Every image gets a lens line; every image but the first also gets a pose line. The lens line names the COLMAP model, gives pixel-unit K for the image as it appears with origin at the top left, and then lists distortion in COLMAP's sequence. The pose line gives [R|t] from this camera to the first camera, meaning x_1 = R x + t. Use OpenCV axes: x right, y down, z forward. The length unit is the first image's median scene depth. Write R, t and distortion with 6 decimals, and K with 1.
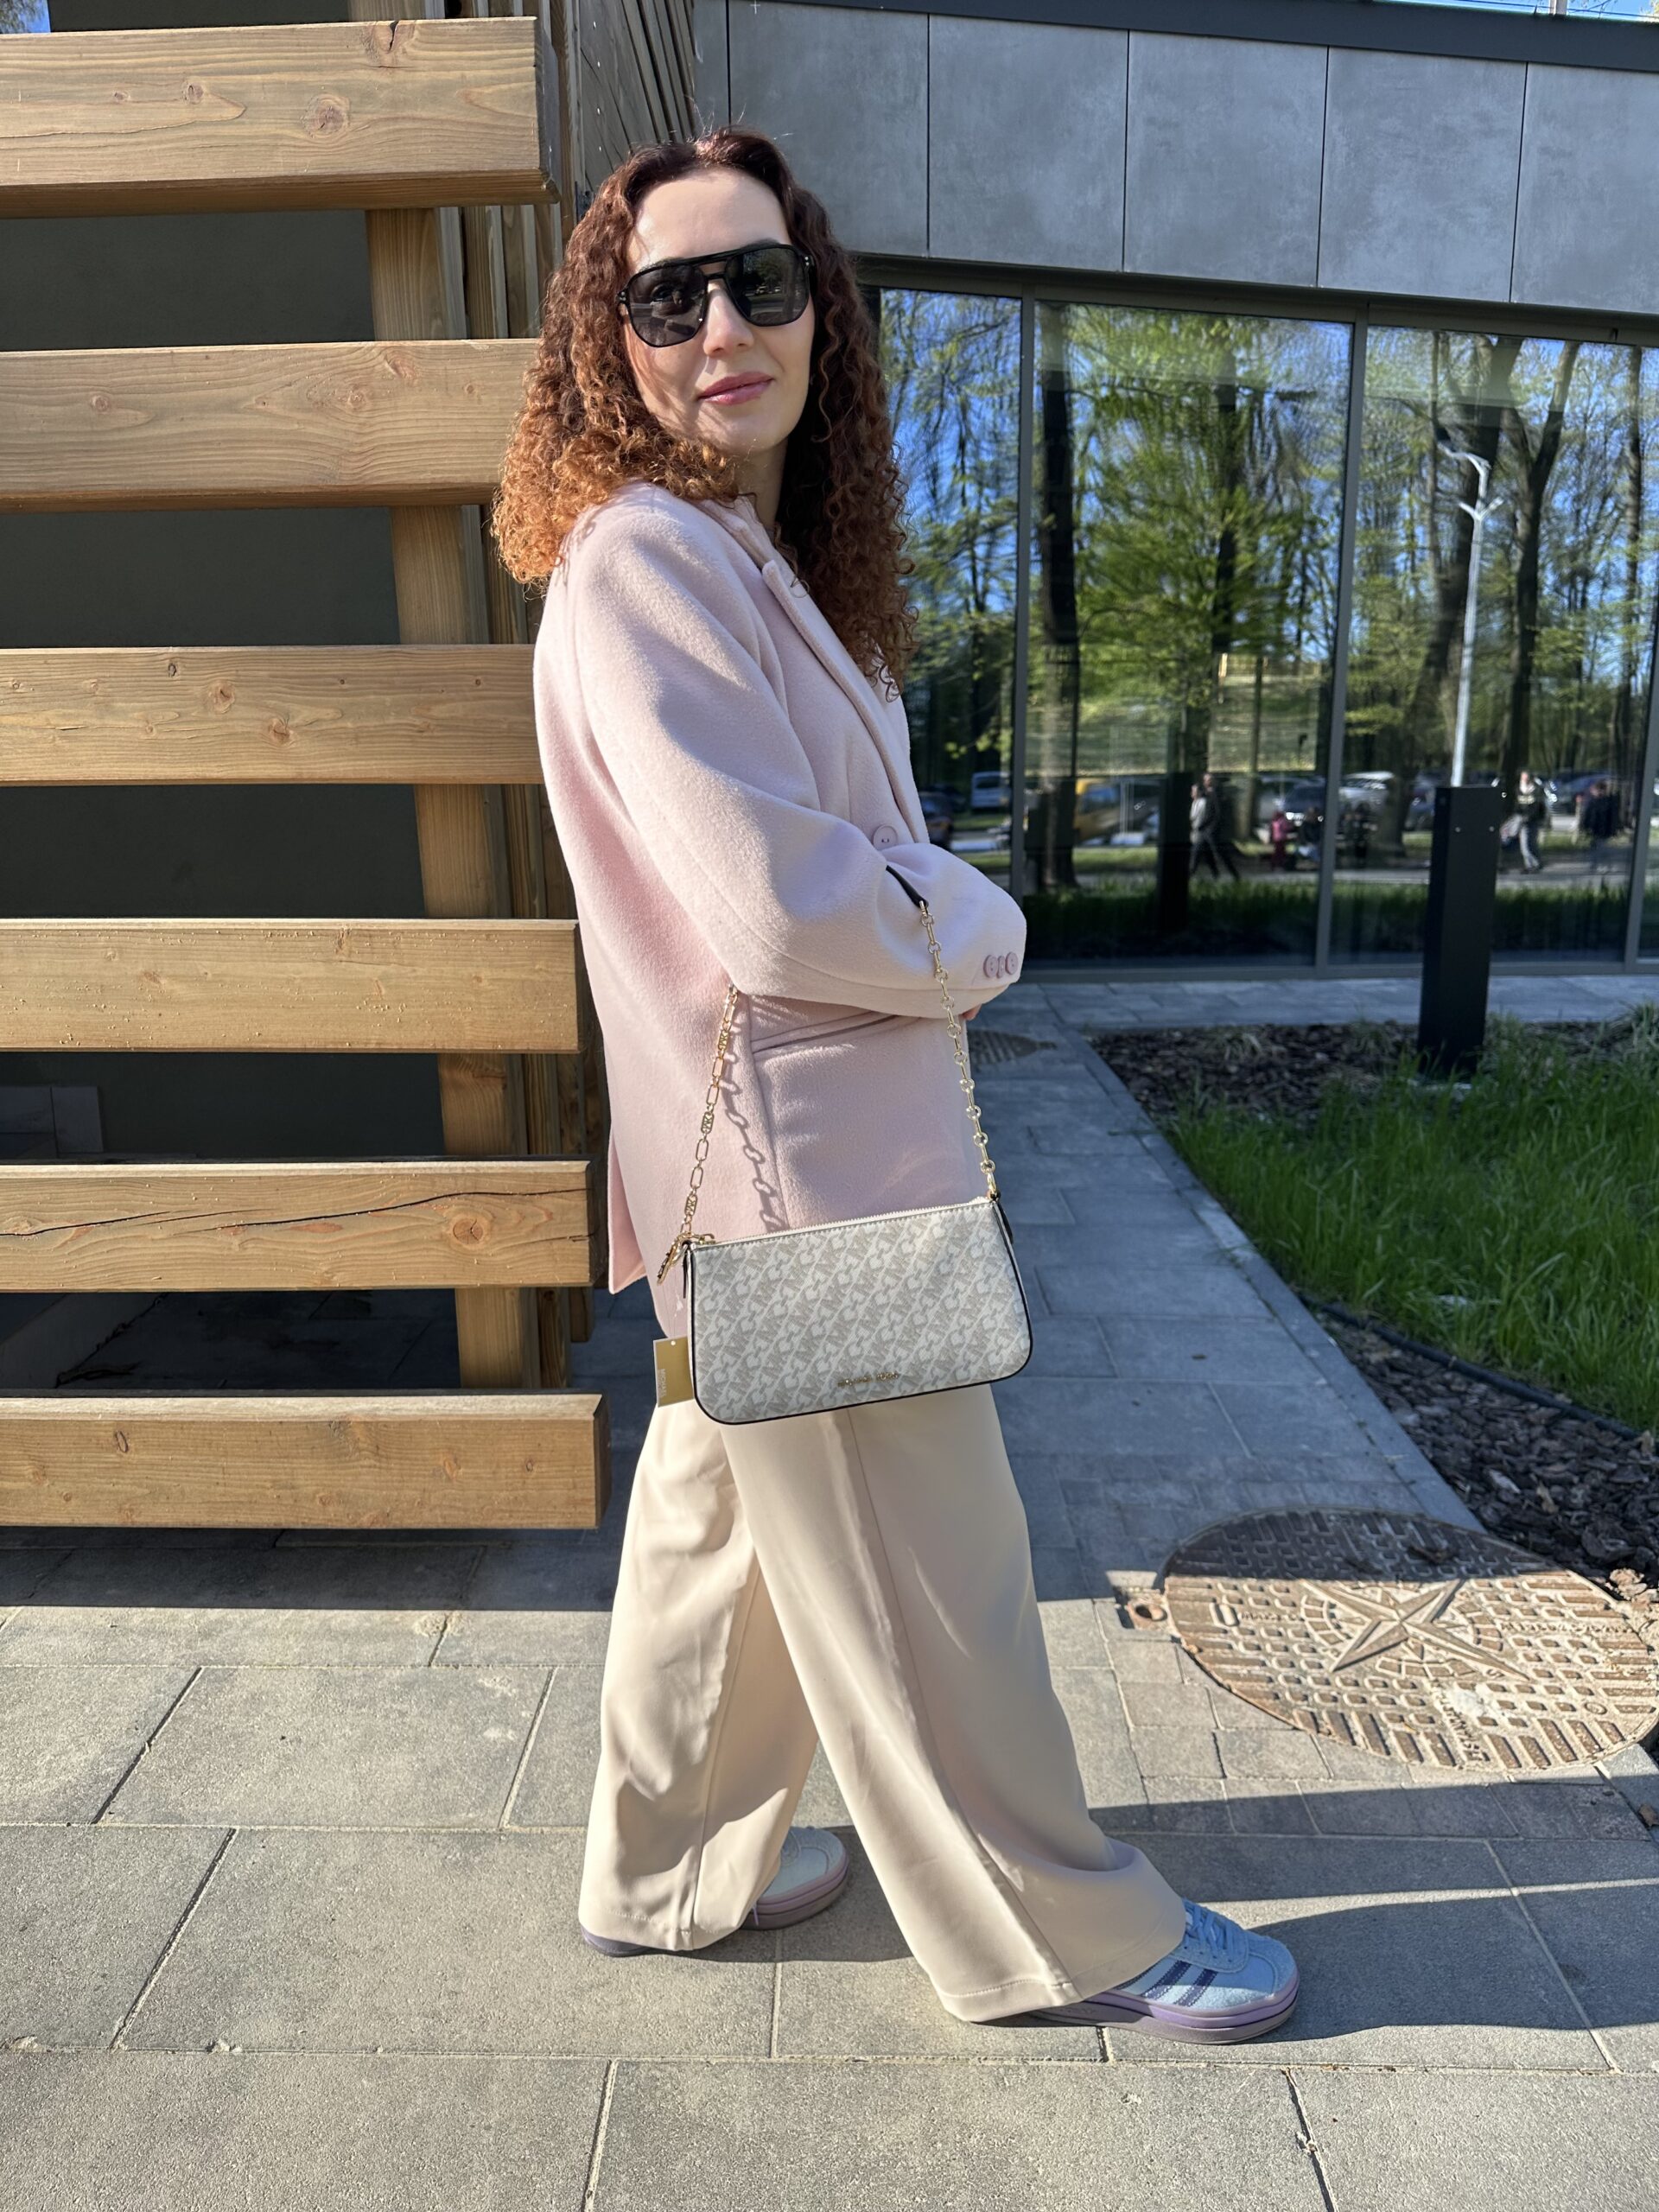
lens RADIAL K [[1548.2, 0, 826.8], [0, 1548.2, 1116.0], [0, 0, 1]] dist [0.029599, -0.043596]
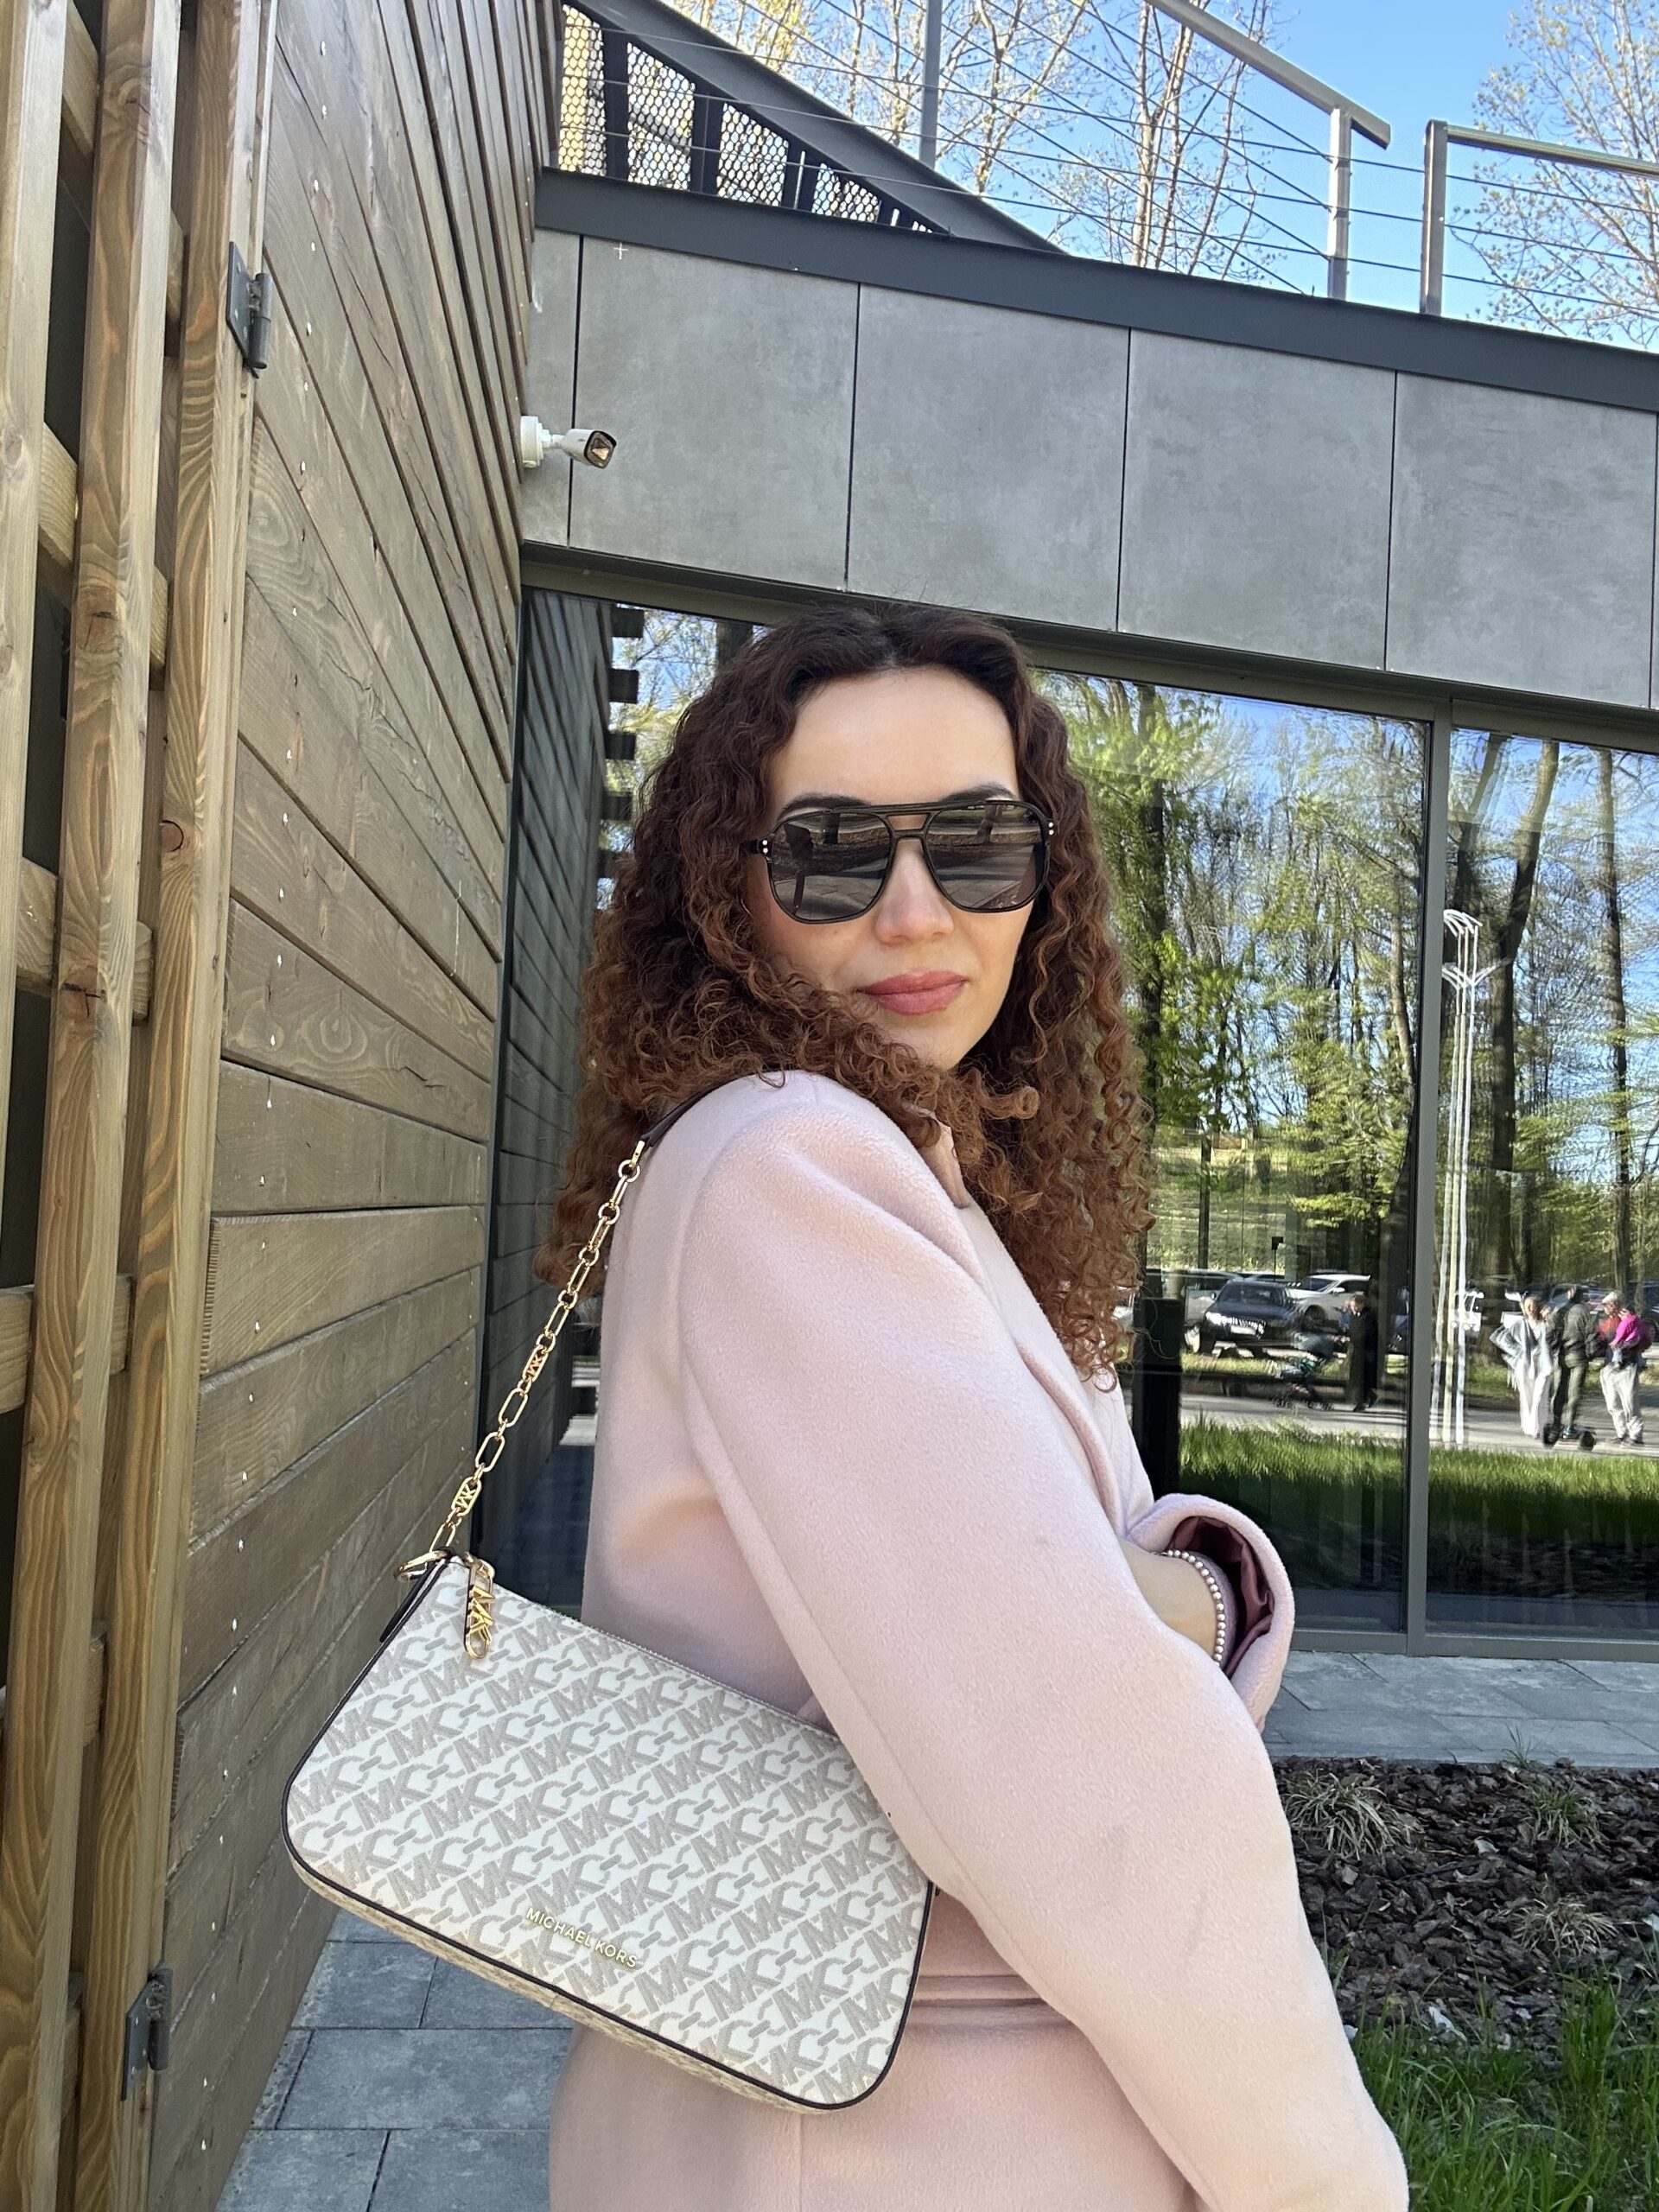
lens RADIAL K [[1936.1, 0, 816.9], [0, 1936.1, 1118.7], [0, 0, 1]] dist [0.120279, -0.197289]
pose [[0.994987, 0.060447, 0.079664, -0.008052], [-0.036517, 0.961241, -0.273281, -0.167267], [-0.093095, 0.269002, 0.958630, 0.457802]]
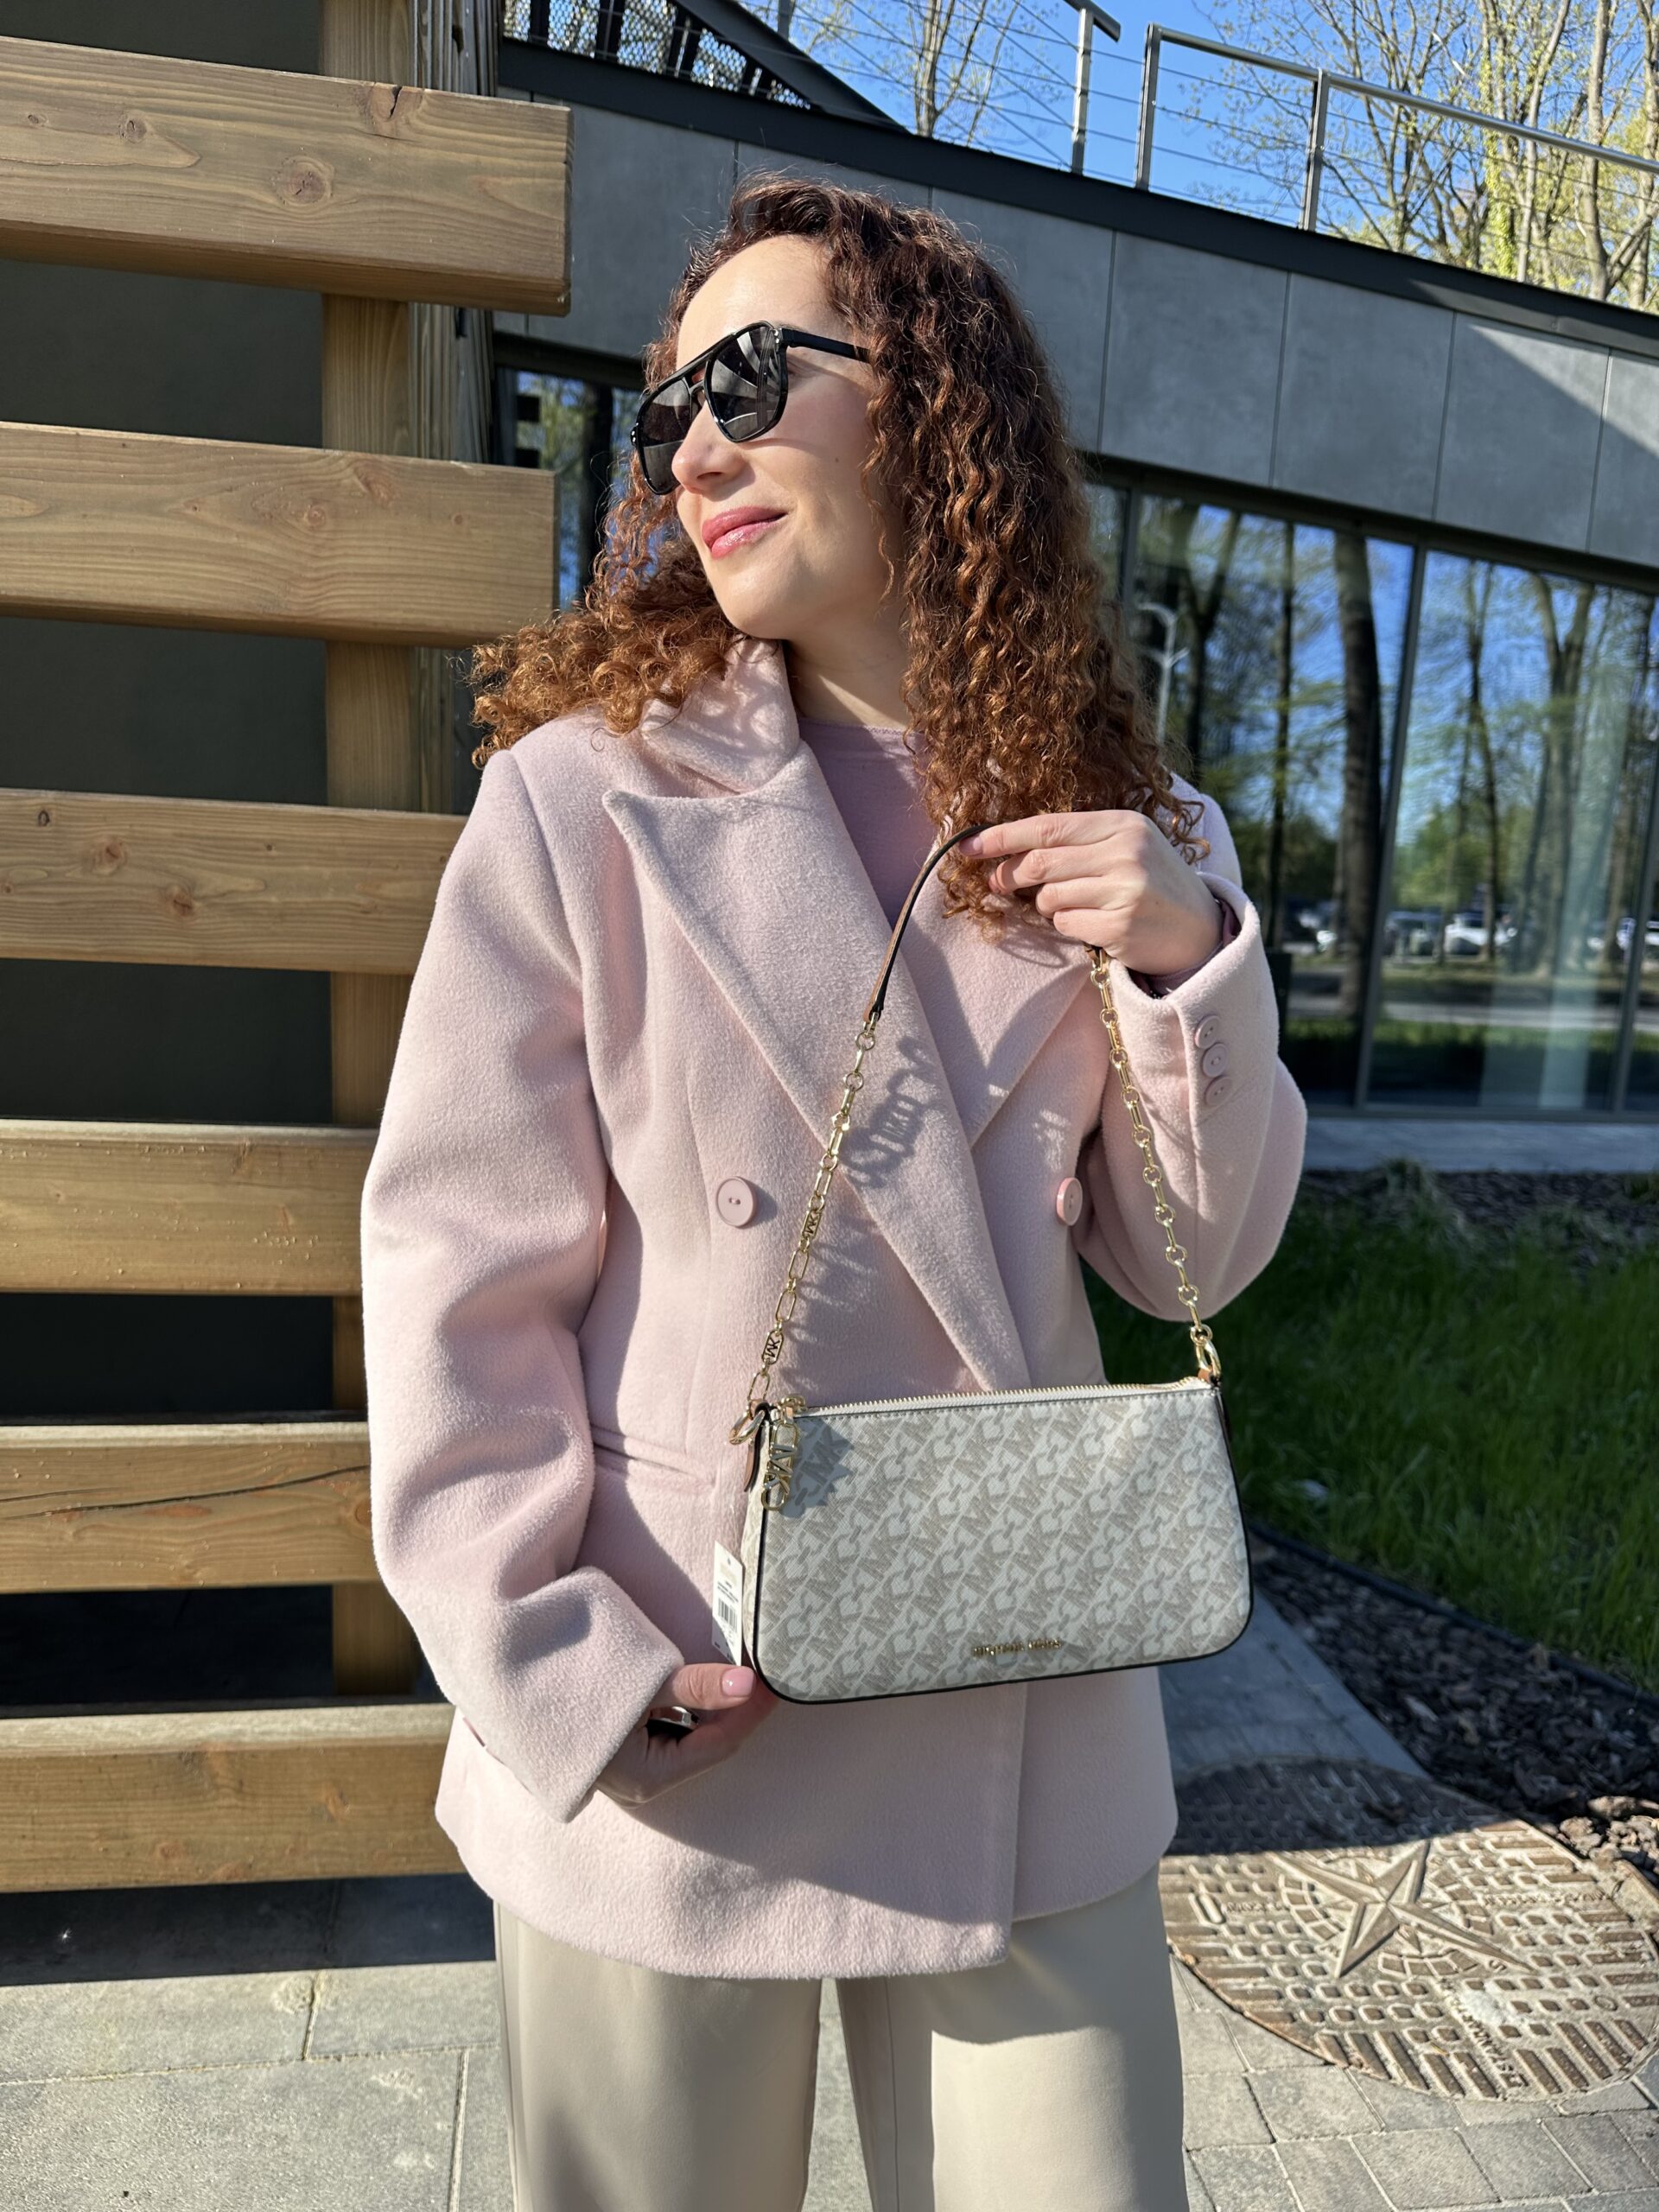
lens RADIAL K [[1559.6, 0, 827.0], [0, 1559.6, 1107.7], [0, 0, 1]] dist [0.005153, -0.013940]
pose [[0.979543, 0.031742, 0.198718, -0.115367], [-0.019647, 0.997849, -0.062544, -0.061586], [-0.200276, 0.057360, 0.978059, 0.094062]]
